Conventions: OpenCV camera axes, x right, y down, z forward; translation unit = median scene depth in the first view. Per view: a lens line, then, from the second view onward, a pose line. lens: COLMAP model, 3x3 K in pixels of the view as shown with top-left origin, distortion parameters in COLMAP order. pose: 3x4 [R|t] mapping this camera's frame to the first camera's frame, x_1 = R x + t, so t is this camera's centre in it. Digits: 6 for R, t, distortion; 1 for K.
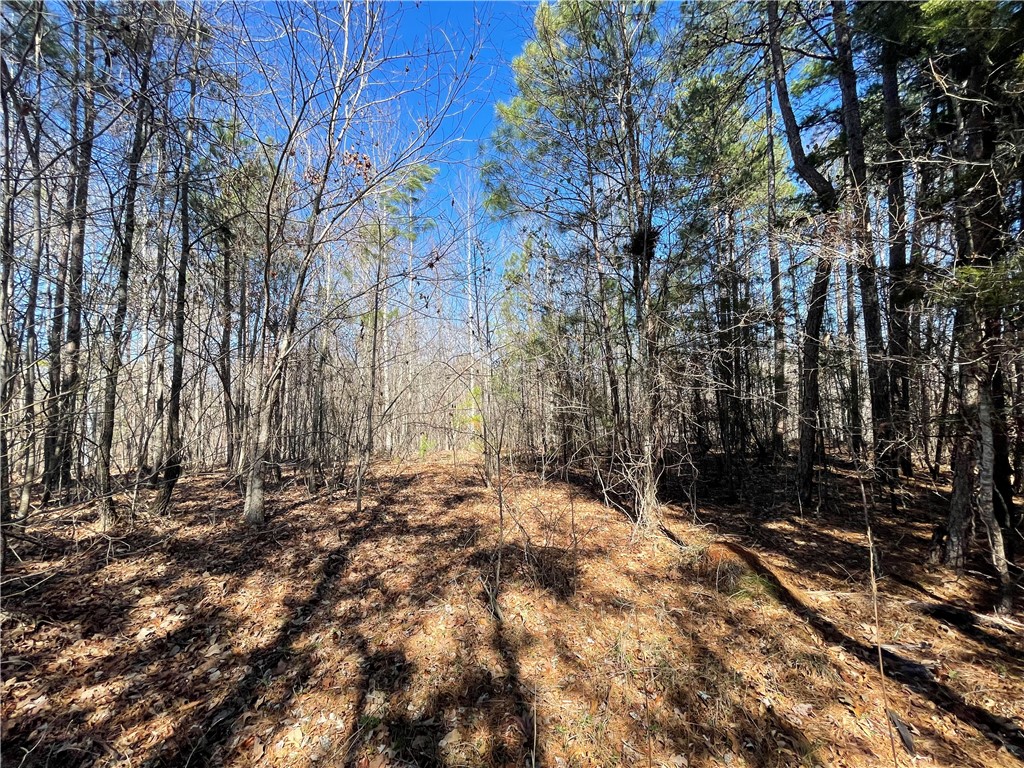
lens RADIAL K [[409.6, 0, 512.3], [0, 409.6, 384.5], [0, 0, 1]] dist [-0.002736, -0.000255]
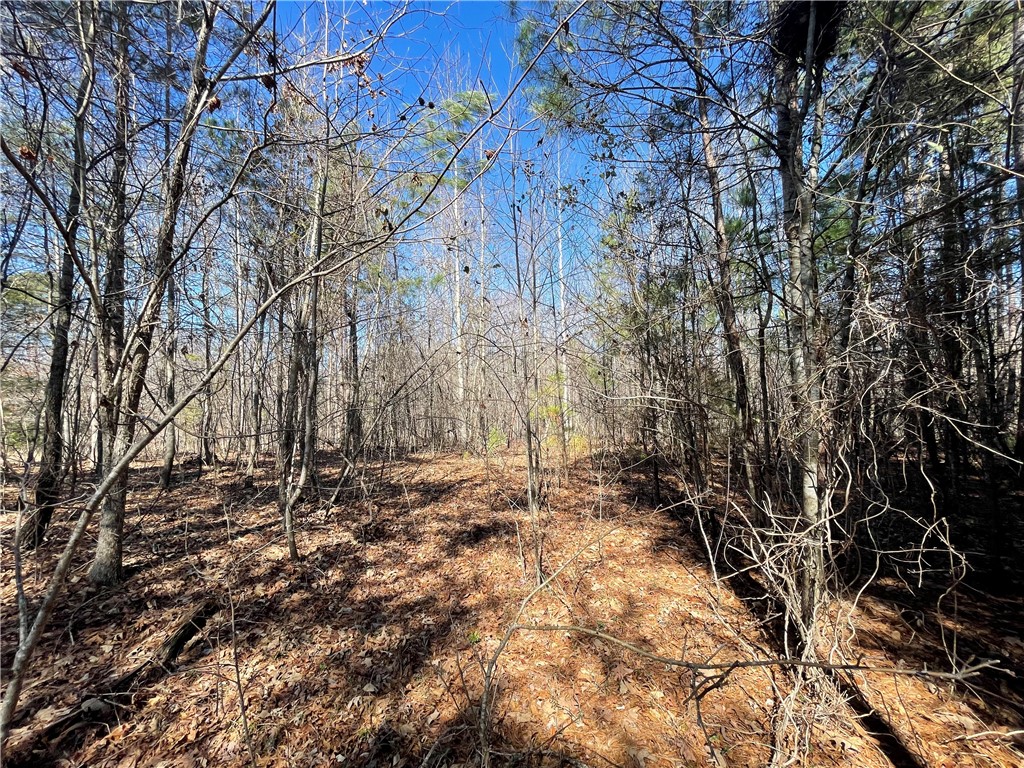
lens RADIAL K [[409.6, 0, 510.8], [0, 409.6, 387.5], [0, 0, 1]] dist [-0.002736, -0.000255]
pose [[0.961646, -0.006212, -0.274222, 0.129998], [0.016735, 0.999210, 0.036050, 0.018736], [0.273782, -0.039256, 0.960990, 0.469284]]
